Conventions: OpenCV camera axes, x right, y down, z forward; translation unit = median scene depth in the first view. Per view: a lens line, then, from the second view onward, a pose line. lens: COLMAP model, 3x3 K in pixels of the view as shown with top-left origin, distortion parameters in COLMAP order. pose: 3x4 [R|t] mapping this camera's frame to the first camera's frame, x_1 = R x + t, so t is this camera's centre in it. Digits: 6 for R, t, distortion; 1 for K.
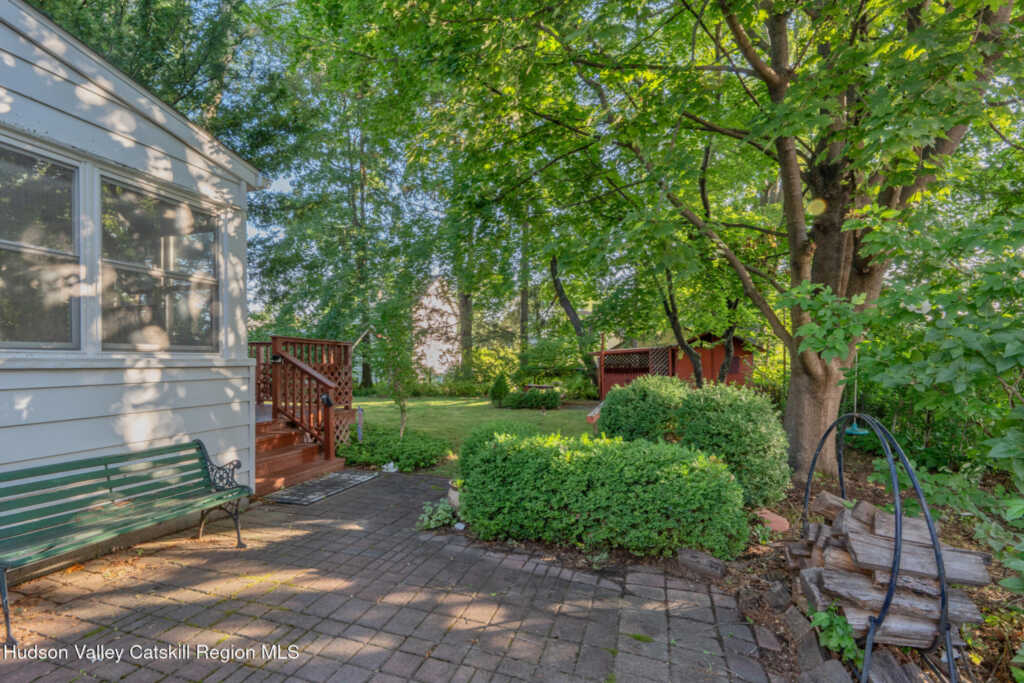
lens RADIAL K [[431.0, 0, 511.7], [0, 431.0, 349.4], [0, 0, 1]] dist [-0.000489, -0.000163]
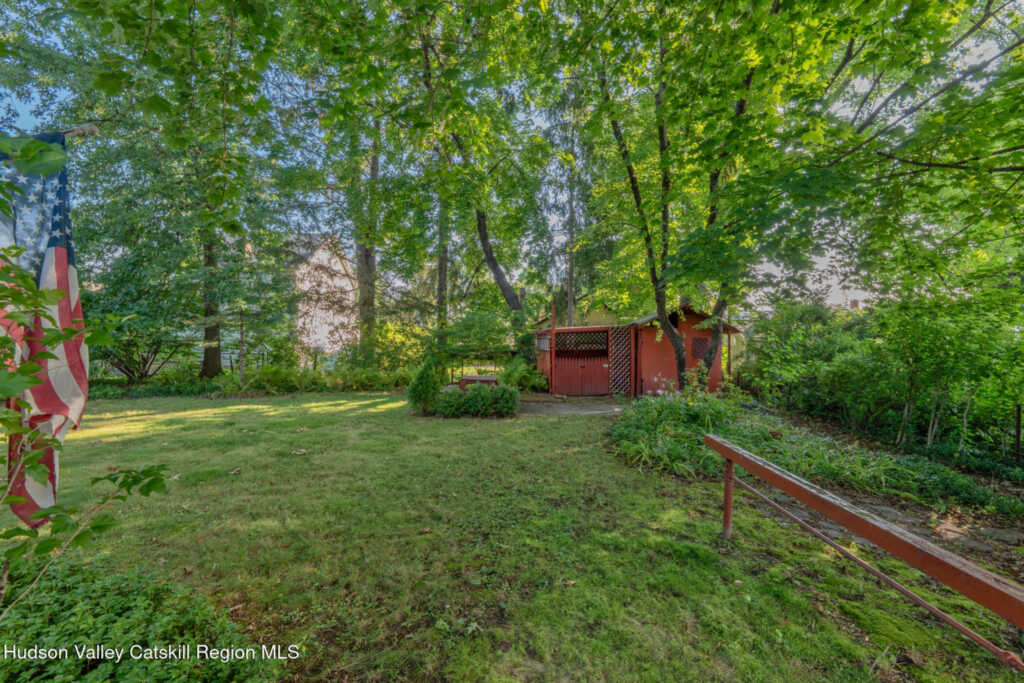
lens RADIAL K [[407.8, 0, 487.1], [0, 407.8, 366.6], [0, 0, 1]] dist [0.000036, -0.000153]
pose [[0.982908, 0.001961, 0.184089, -0.018774], [-0.019298, 0.995532, 0.092431, 0.003030], [-0.183085, -0.094404, 0.978554, 0.158871]]
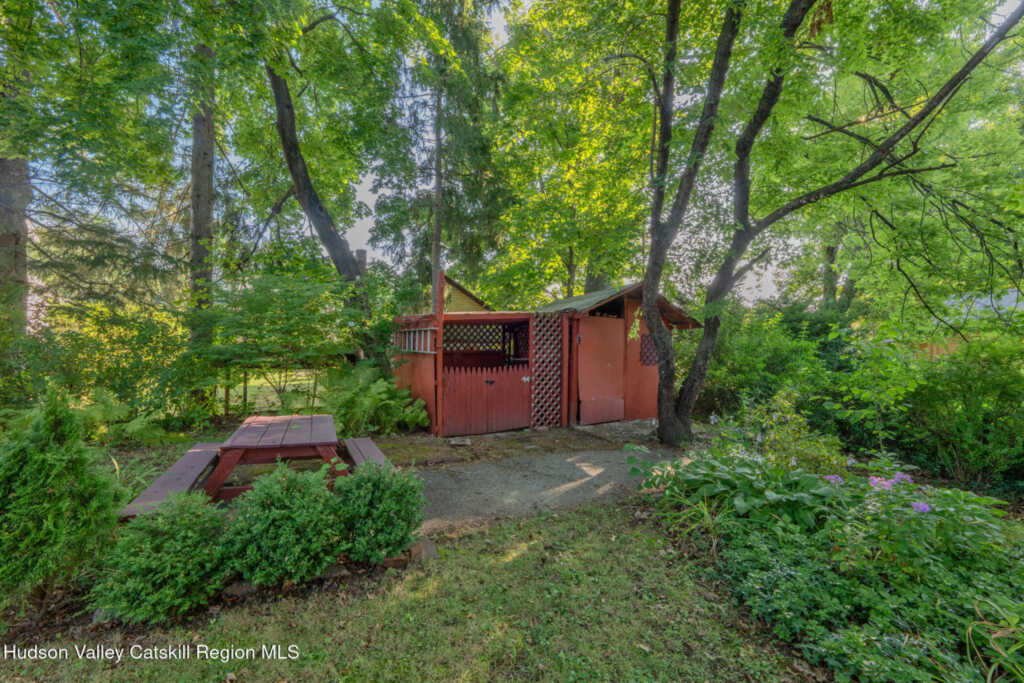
lens RADIAL K [[431.0, 0, 511.7], [0, 431.0, 349.4], [0, 0, 1]] dist [-0.000489, -0.000163]
pose [[0.787815, 0.004262, 0.615897, 0.005504], [-0.042599, 0.997958, 0.047585, 0.007475], [-0.614437, -0.063725, 0.786388, 0.318354]]
